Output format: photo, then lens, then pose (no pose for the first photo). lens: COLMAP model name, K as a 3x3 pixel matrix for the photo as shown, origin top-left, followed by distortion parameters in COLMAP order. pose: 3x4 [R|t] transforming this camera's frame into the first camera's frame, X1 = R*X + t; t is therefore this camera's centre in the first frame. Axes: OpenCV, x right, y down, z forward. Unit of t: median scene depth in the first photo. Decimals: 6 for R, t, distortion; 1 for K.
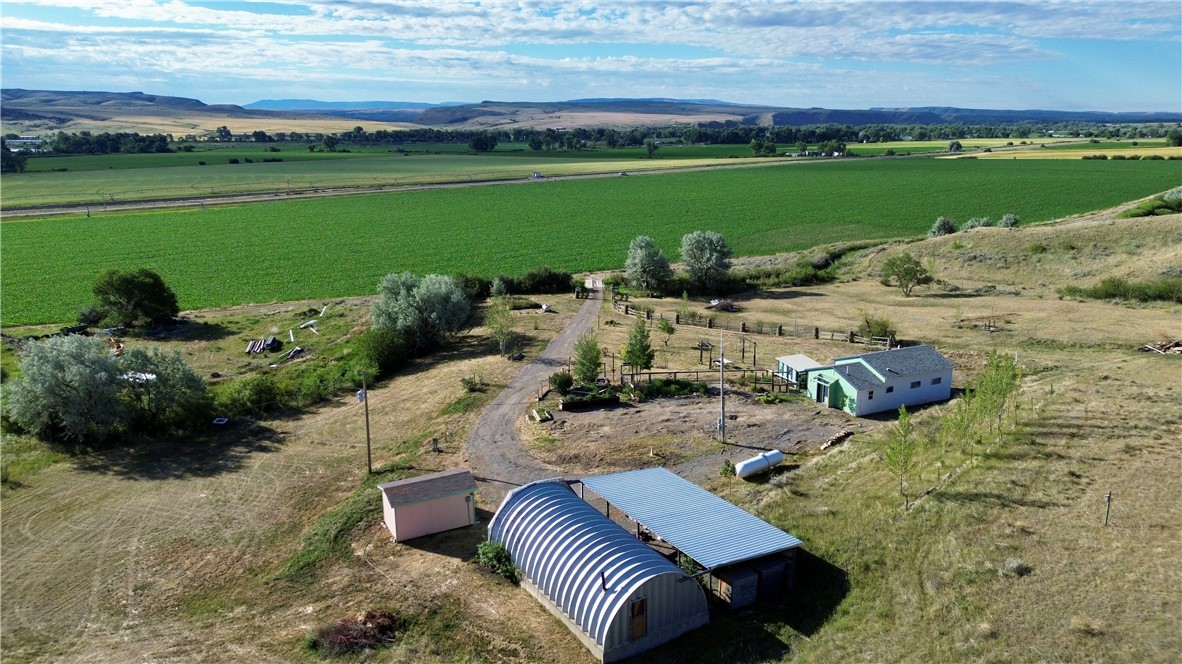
lens RADIAL K [[833.7, 0, 582.8], [0, 833.7, 334.8], [0, 0, 1]] dist [0.081630, -0.084084]
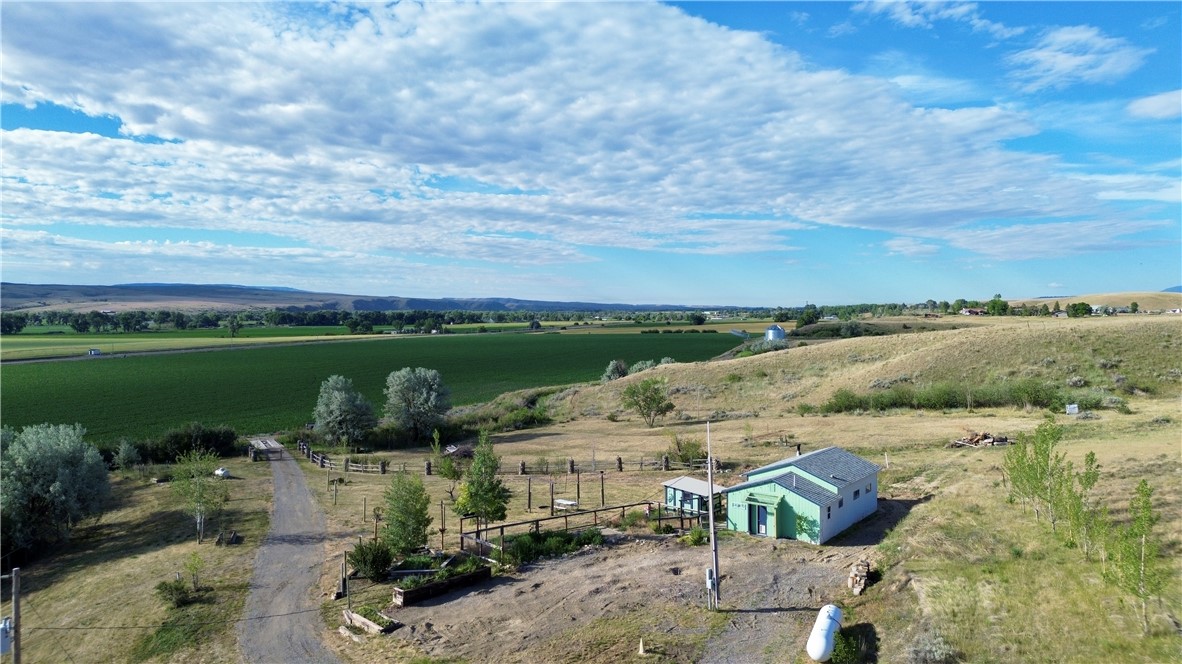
lens RADIAL K [[833.7, 0, 588.7], [0, 833.7, 321.3], [0, 0, 1]] dist [0.081630, -0.084084]
pose [[0.880880, -0.001544, 0.473337, -0.101710], [0.111496, 0.972534, -0.204321, 0.019726], [-0.460021, 0.232757, 0.856858, 0.236321]]
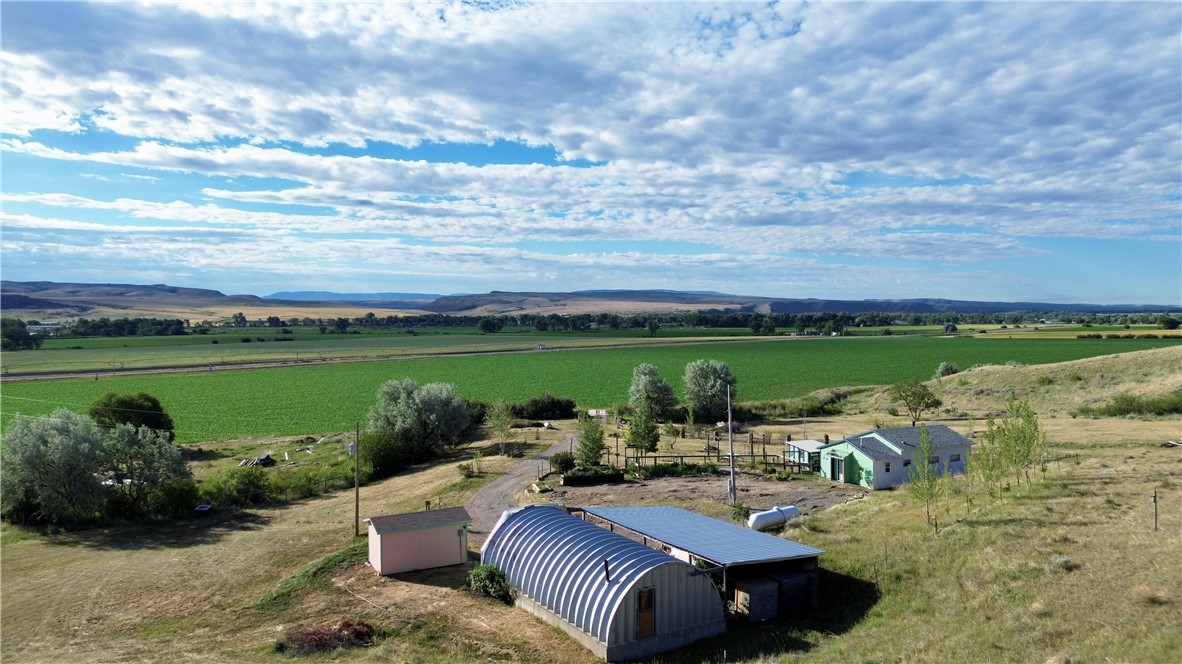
lens RADIAL K [[833.7, 0, 582.8], [0, 833.7, 332.1], [0, 0, 1]] dist [0.081630, -0.084084]
pose [[0.999983, 0.002973, -0.004980, 0.000764], [-0.004003, 0.975110, -0.221685, 0.073876], [0.004197, 0.221702, 0.975106, 0.019097]]
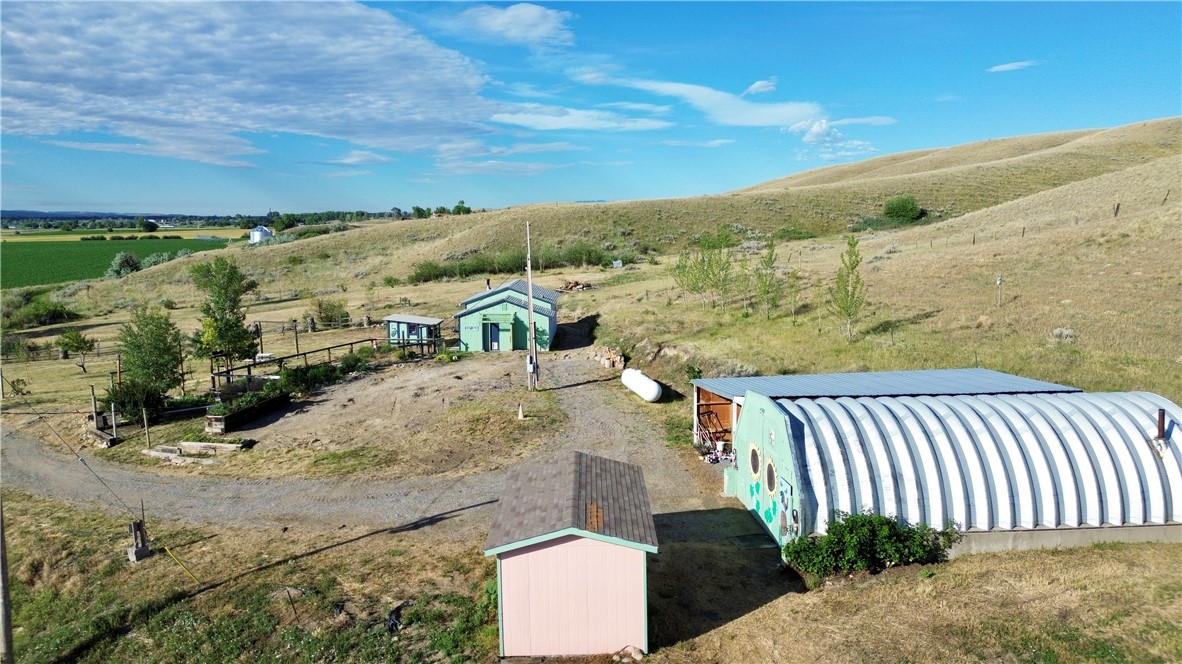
lens RADIAL K [[833.7, 0, 587.5], [0, 833.7, 315.5], [0, 0, 1]] dist [0.081630, -0.084084]
pose [[0.440835, -0.095932, 0.892447, -0.207773], [0.217277, 0.976107, -0.002402, 0.040011], [-0.870894, 0.194967, 0.451145, 0.323238]]
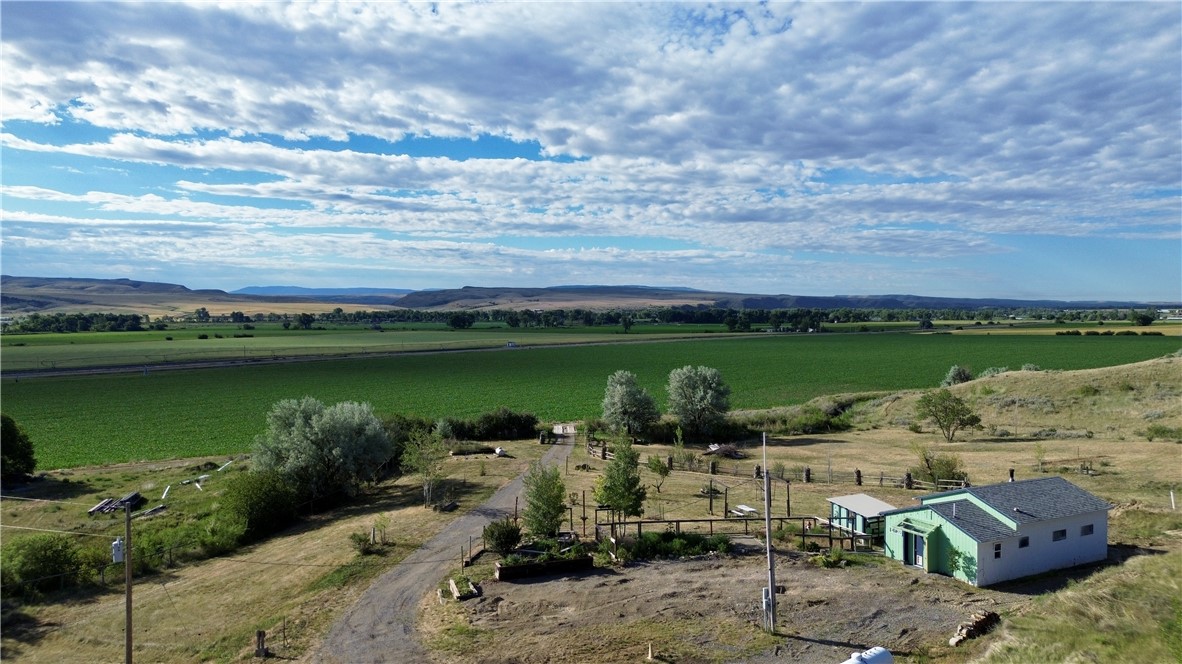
lens RADIAL K [[833.7, 0, 588.7], [0, 833.7, 343.2], [0, 0, 1]] dist [0.081630, -0.084084]
pose [[0.999435, 0.002814, 0.033500, 0.011161], [0.004076, 0.978994, -0.203847, 0.026077], [-0.033370, 0.203868, 0.978429, 0.202222]]
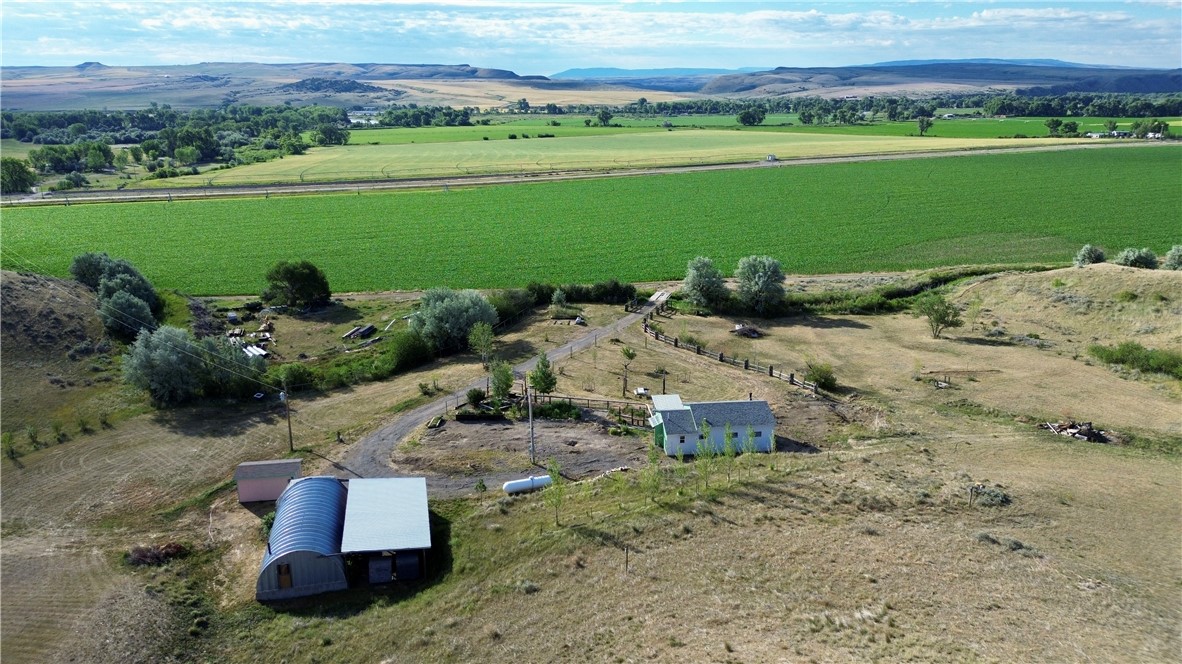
lens RADIAL K [[833.7, 0, 576.3], [0, 833.7, 332.6], [0, 0, 1]] dist [0.081630, -0.084084]
pose [[0.942190, 0.089390, -0.322935, 0.309438], [-0.078250, 0.995809, 0.047341, -0.066197], [0.325813, -0.019335, 0.945236, -0.082868]]
